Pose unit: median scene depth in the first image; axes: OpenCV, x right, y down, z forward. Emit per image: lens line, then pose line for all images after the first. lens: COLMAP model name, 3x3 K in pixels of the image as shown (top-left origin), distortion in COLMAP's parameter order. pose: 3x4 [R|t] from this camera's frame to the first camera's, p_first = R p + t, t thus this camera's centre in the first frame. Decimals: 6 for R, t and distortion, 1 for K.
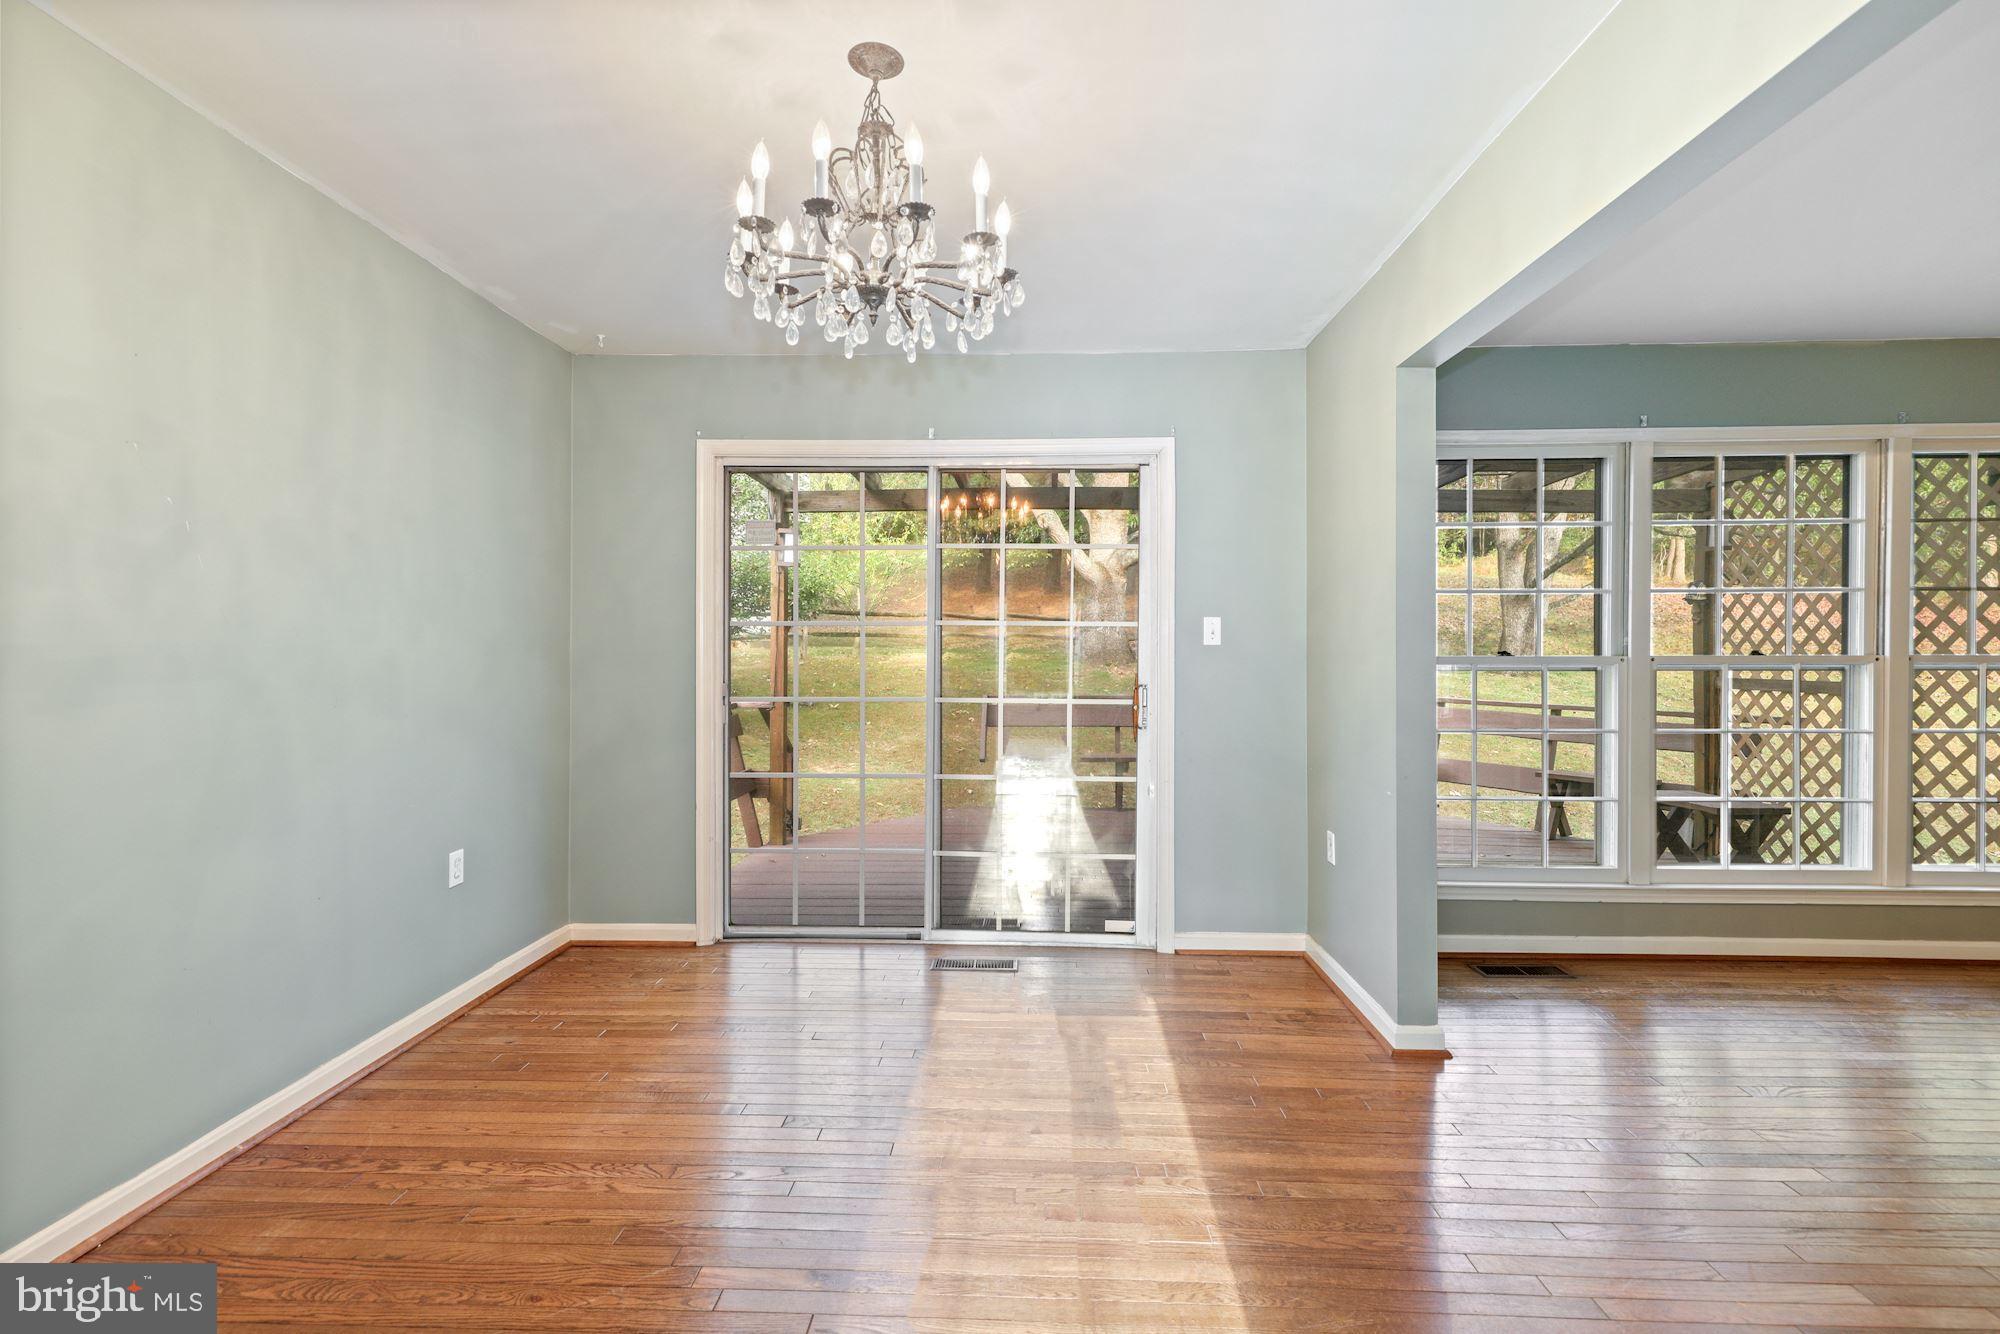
lens RADIAL K [[918.0, 0, 997.0], [0, 918.0, 658.9], [0, 0, 1]] dist [-0.000266, -0.000014]
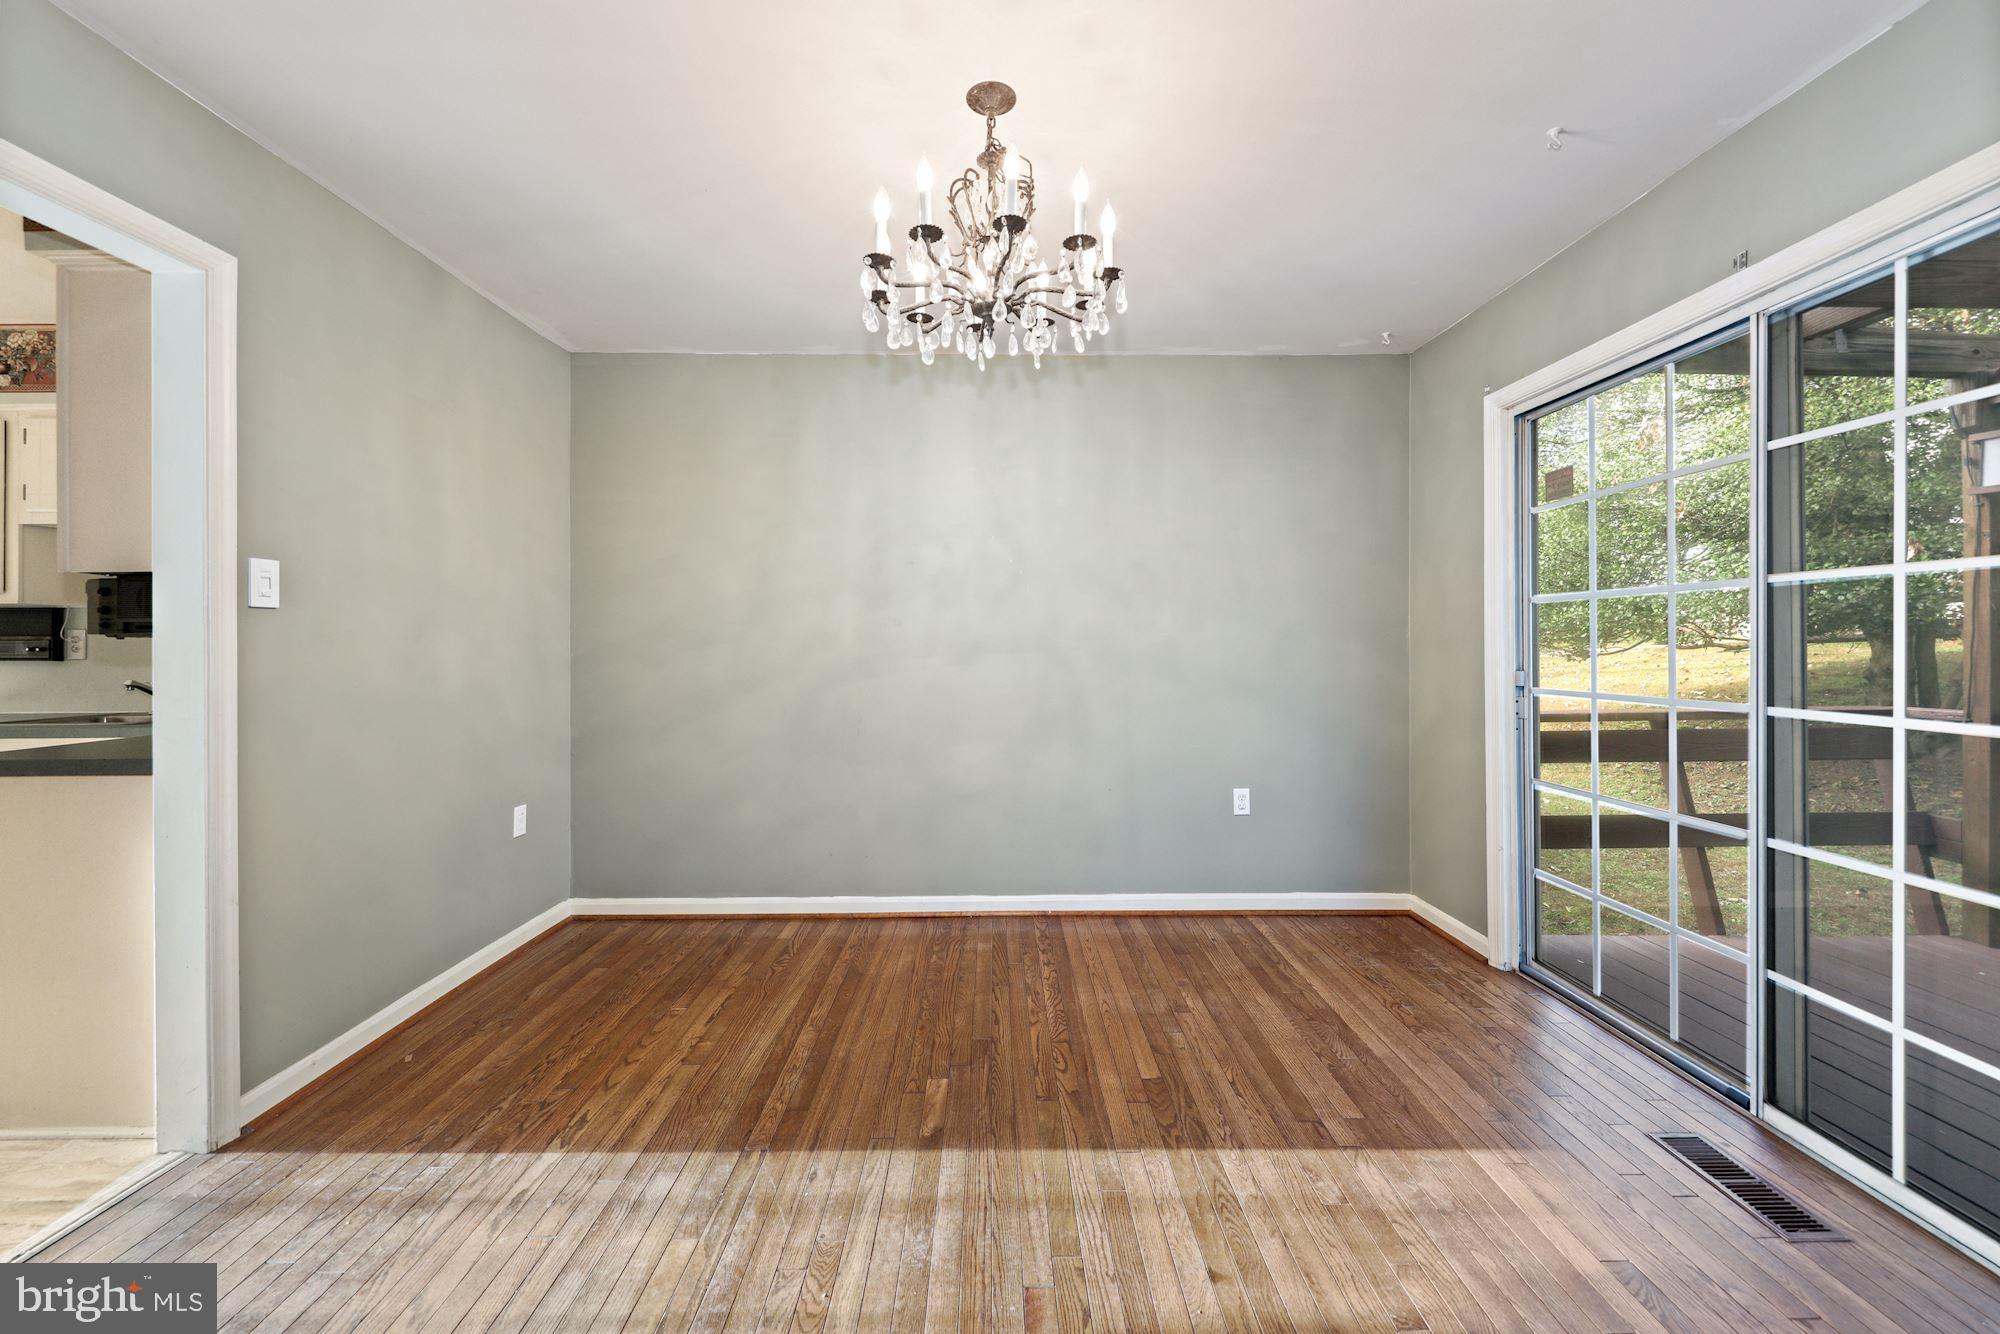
lens RADIAL K [[770.8, 0, 996.6], [0, 770.8, 643.0], [0, 0, 1]] dist [-0.001013, -0.000330]
pose [[0.041049, -0.004231, -0.999148, 0.469851], [-0.007278, 0.999963, -0.004534, 0.009069], [0.999131, 0.007458, 0.041016, 0.573081]]
